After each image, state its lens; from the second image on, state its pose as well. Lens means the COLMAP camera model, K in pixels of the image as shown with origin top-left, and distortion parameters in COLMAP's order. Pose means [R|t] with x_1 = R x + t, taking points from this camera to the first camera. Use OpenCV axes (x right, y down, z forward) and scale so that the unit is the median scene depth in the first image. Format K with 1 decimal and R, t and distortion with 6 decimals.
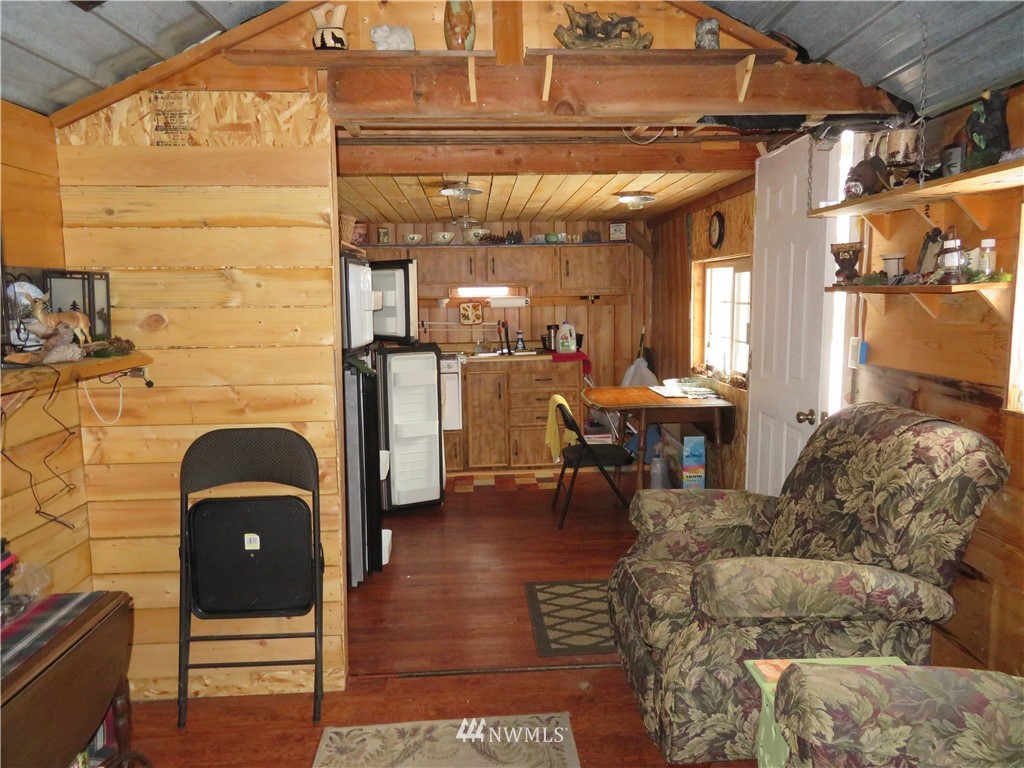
lens RADIAL K [[746.6, 0, 513.5], [0, 746.6, 382.1], [0, 0, 1]] dist [-0.002297, 0.011783]
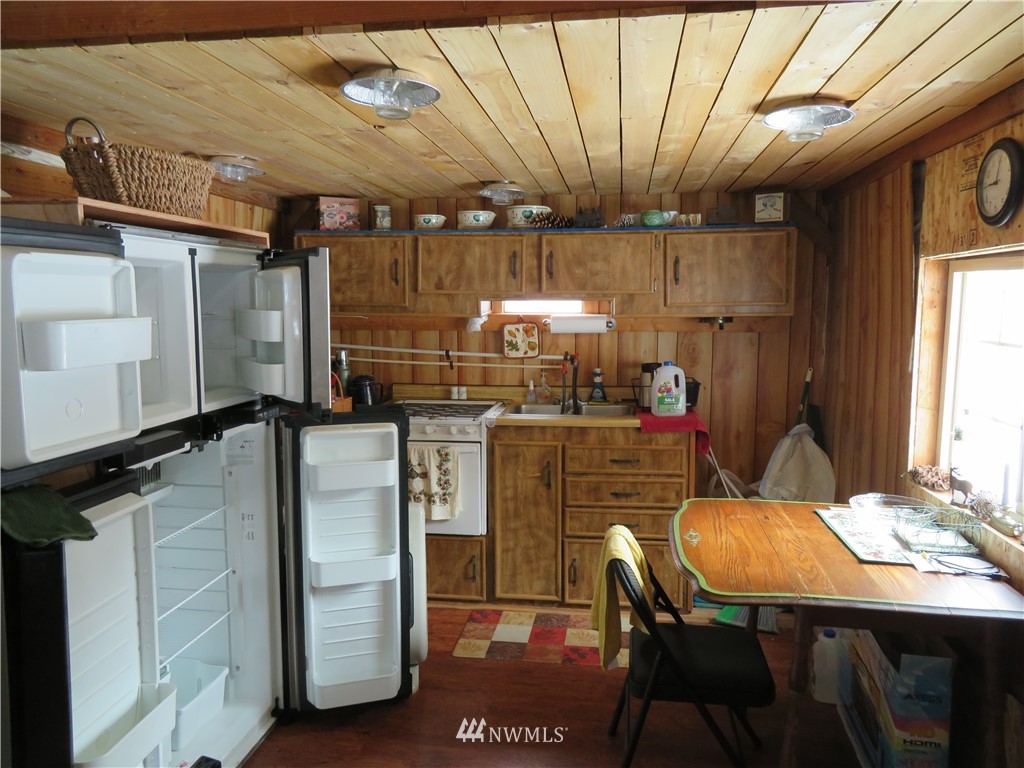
lens RADIAL K [[746.6, 0, 510.4], [0, 746.6, 383.0], [0, 0, 1]] dist [-0.002297, 0.011783]
pose [[0.978927, 0.038050, -0.200637, 0.065907], [-0.038823, 0.999246, 0.000084, -0.059060], [0.200489, 0.007707, 0.979666, 0.401881]]
